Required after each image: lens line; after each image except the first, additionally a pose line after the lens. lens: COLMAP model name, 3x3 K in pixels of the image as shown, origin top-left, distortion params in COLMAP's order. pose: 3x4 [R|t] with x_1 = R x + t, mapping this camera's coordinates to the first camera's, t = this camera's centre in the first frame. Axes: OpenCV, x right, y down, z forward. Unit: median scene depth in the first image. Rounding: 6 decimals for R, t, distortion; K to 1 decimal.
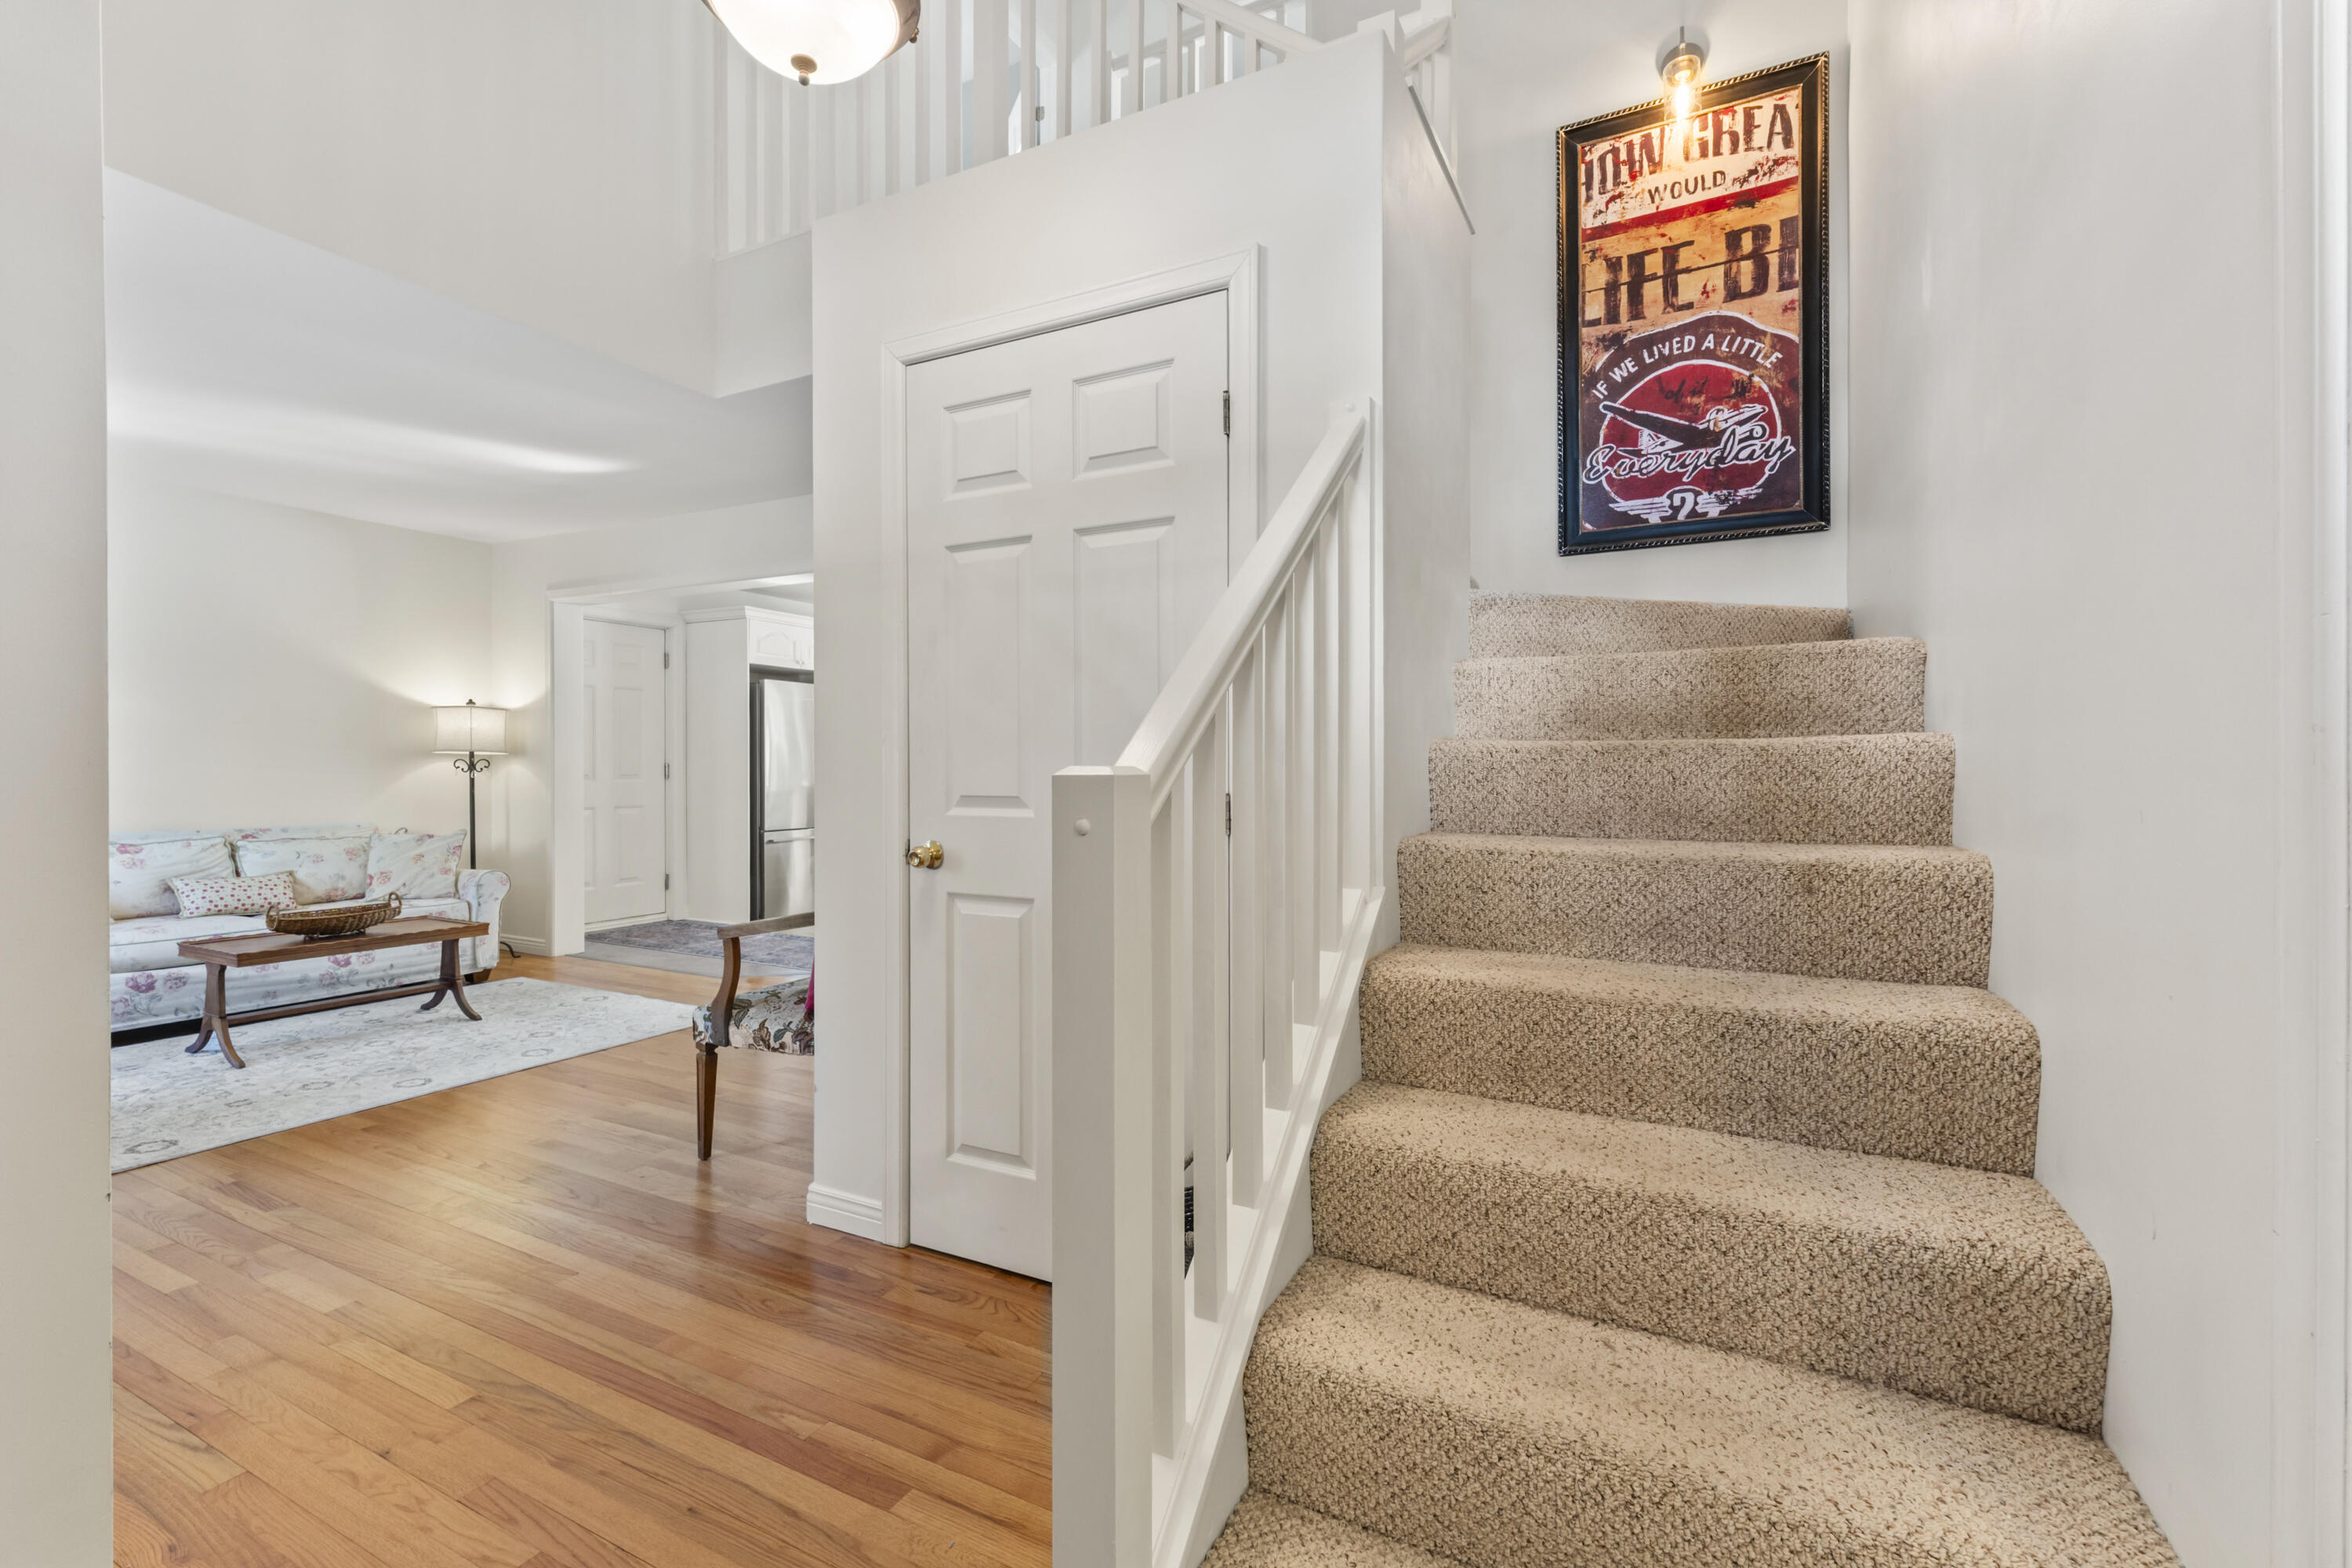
lens RADIAL K [[986.0, 0, 1158.7], [0, 986.0, 768.2], [0, 0, 1]] dist [0.002785, -0.000195]
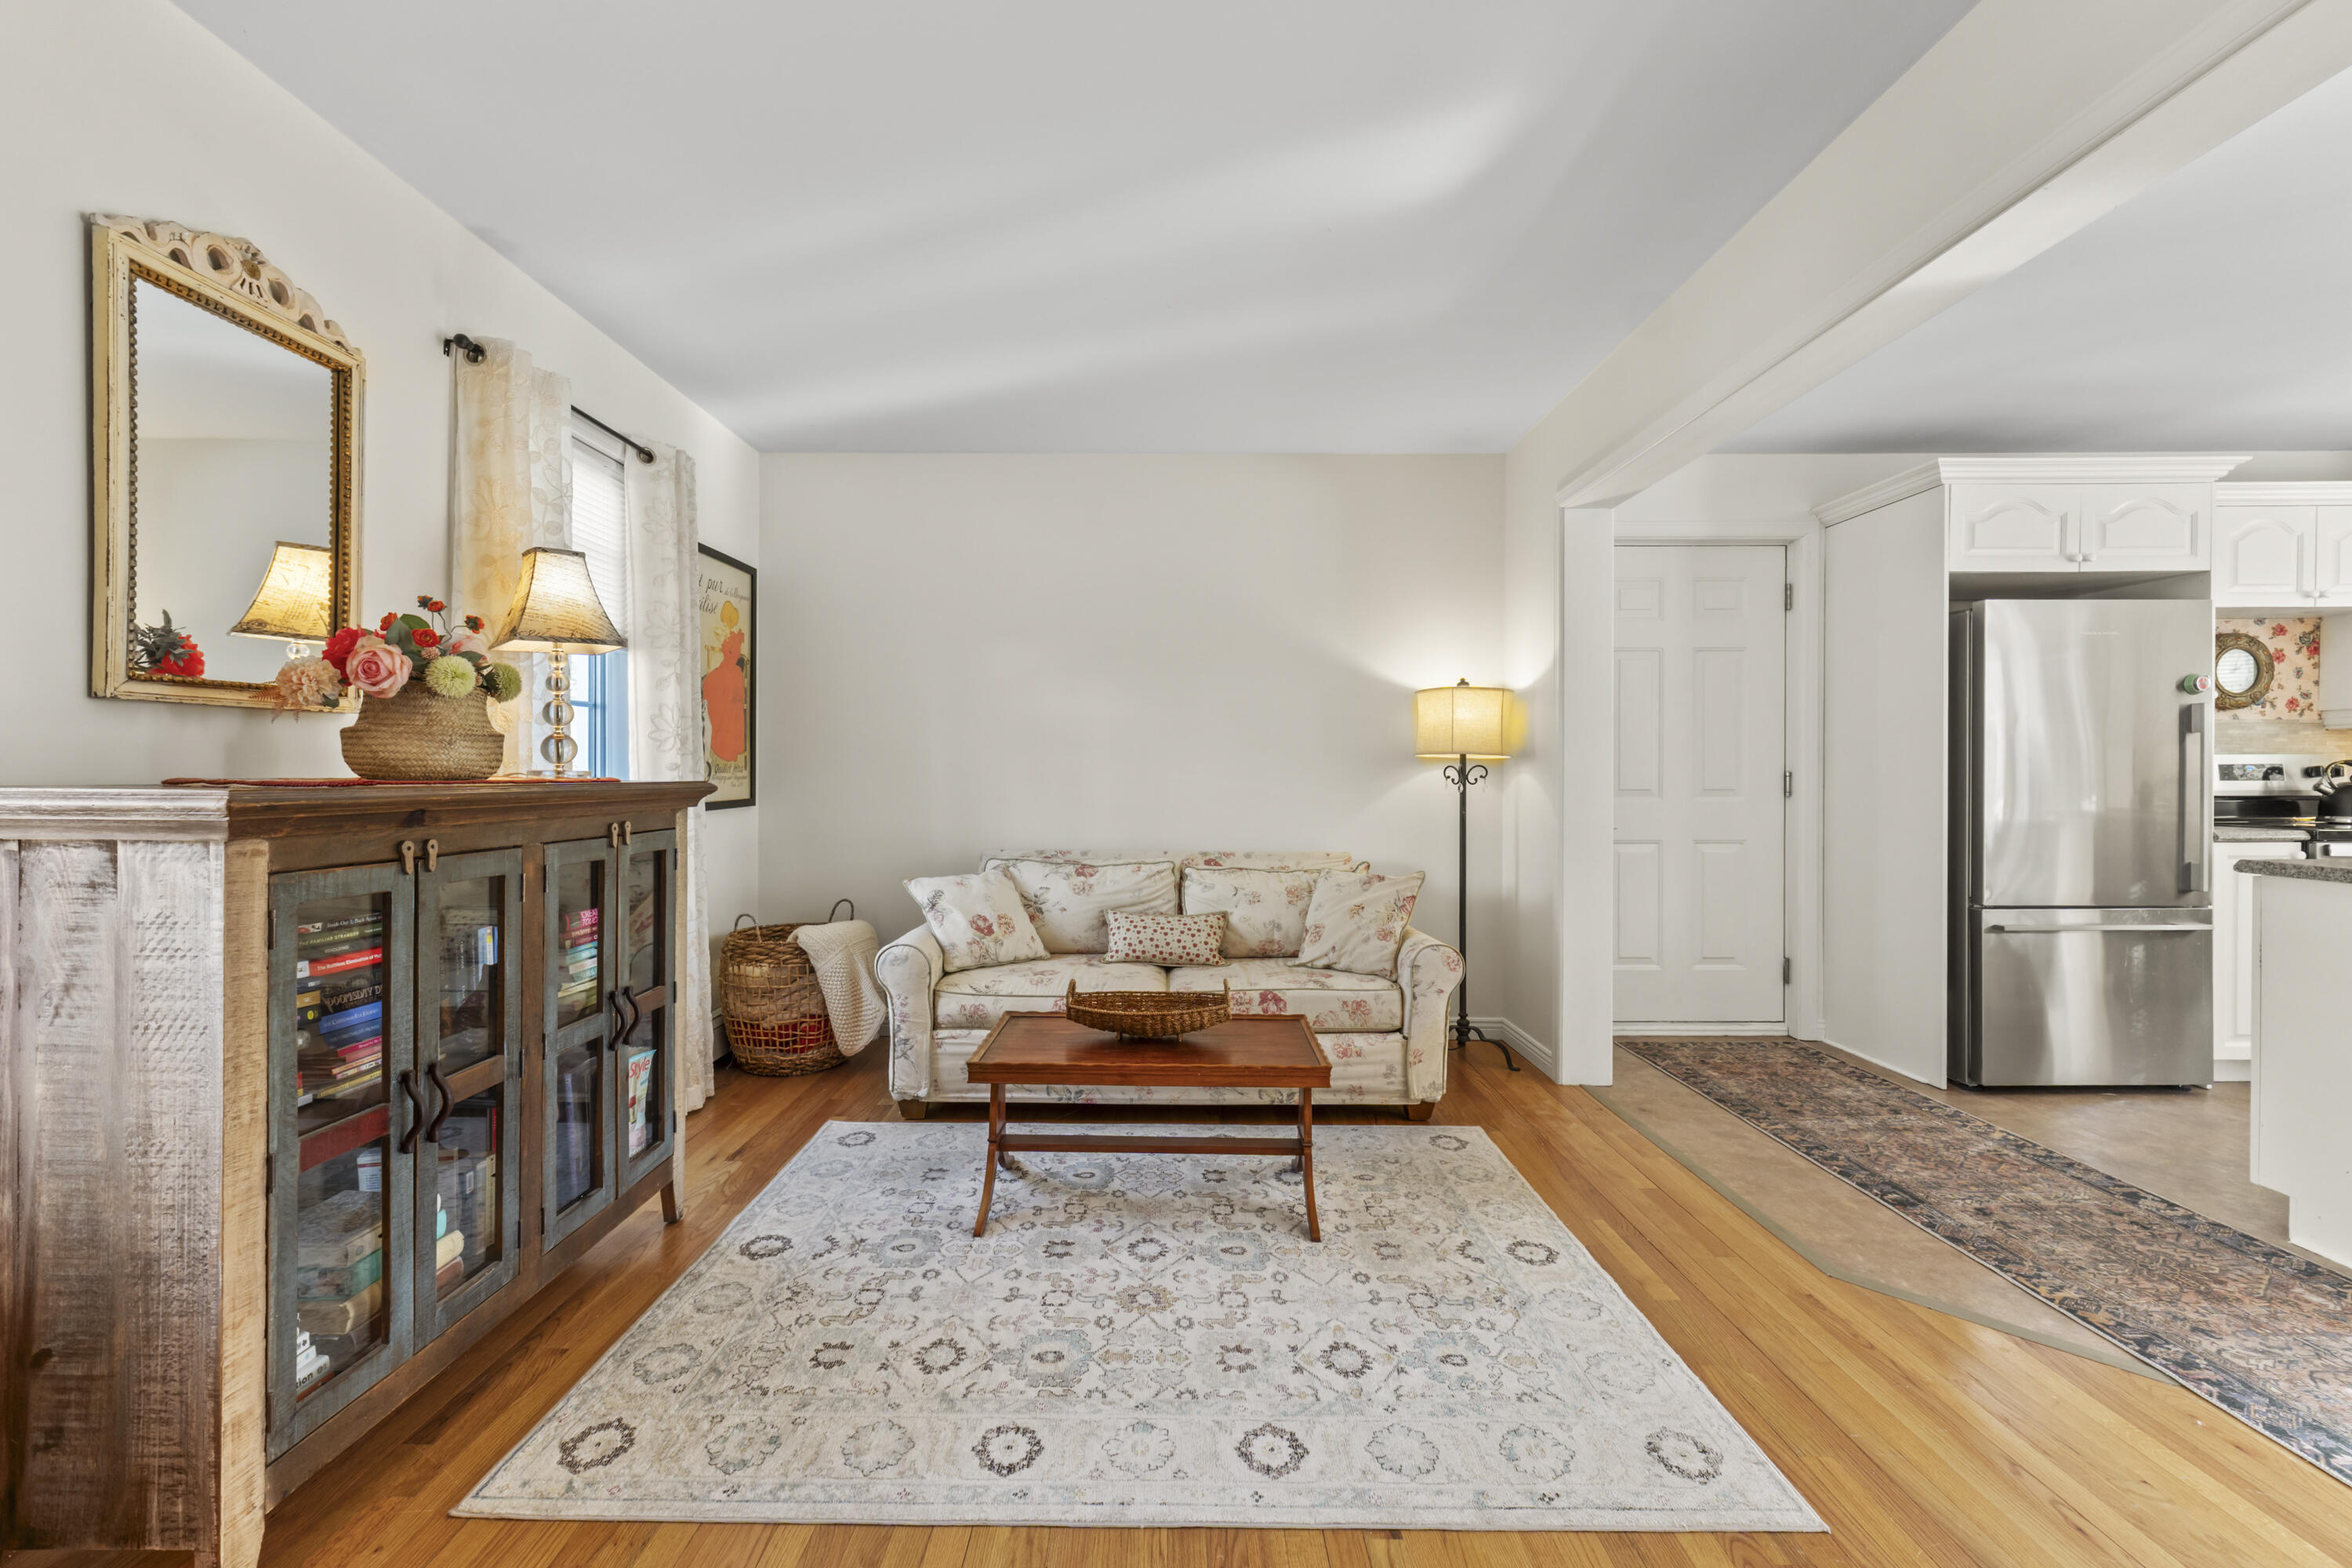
lens RADIAL K [[986.0, 0, 1168.6], [0, 986.0, 781.3], [0, 0, 1]] dist [0.002785, -0.000195]
pose [[0.455601, 0.008279, -0.890145, -0.177530], [-0.002215, 0.999964, 0.008167, -0.003338], [0.890181, -0.001750, 0.455603, 0.503976]]
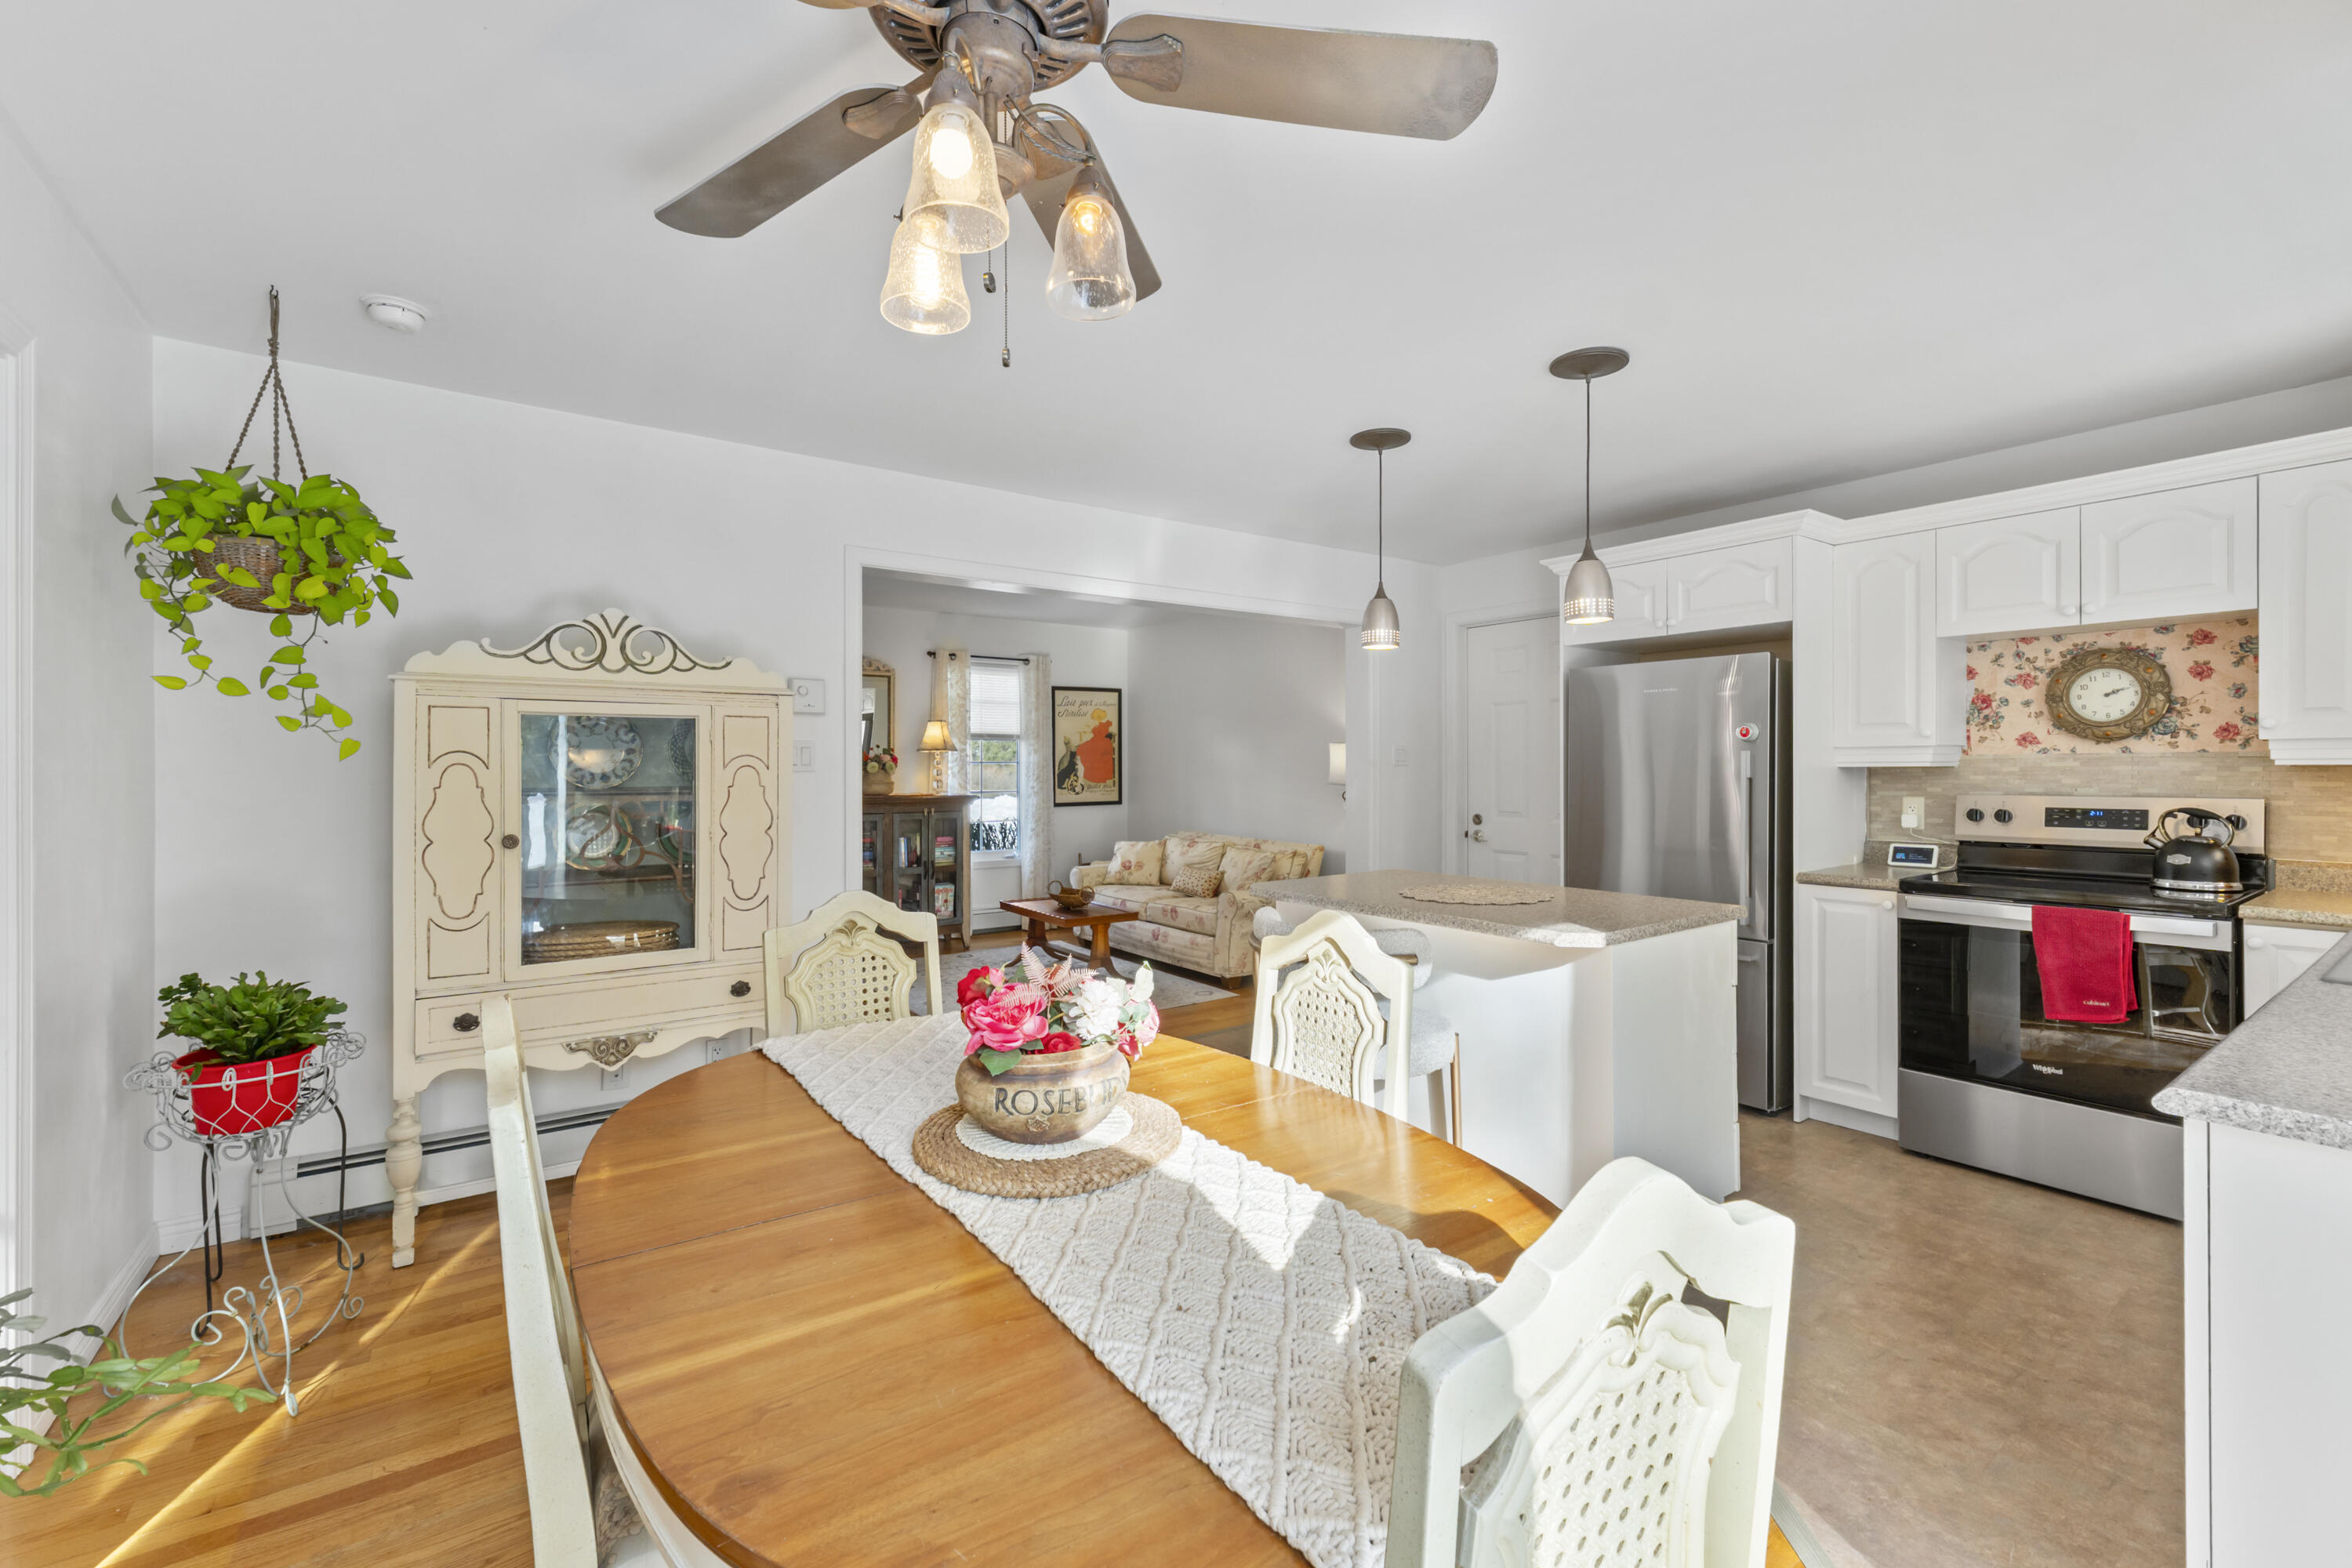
lens RADIAL K [[986.0, 0, 1166.2], [0, 986.0, 773.1], [0, 0, 1]] dist [0.002785, -0.000195]
pose [[-0.460951, 0.008995, -0.887380, 0.327075], [0.001229, 0.999954, 0.009498, -0.039214], [0.887425, 0.003287, -0.460941, 1.305550]]
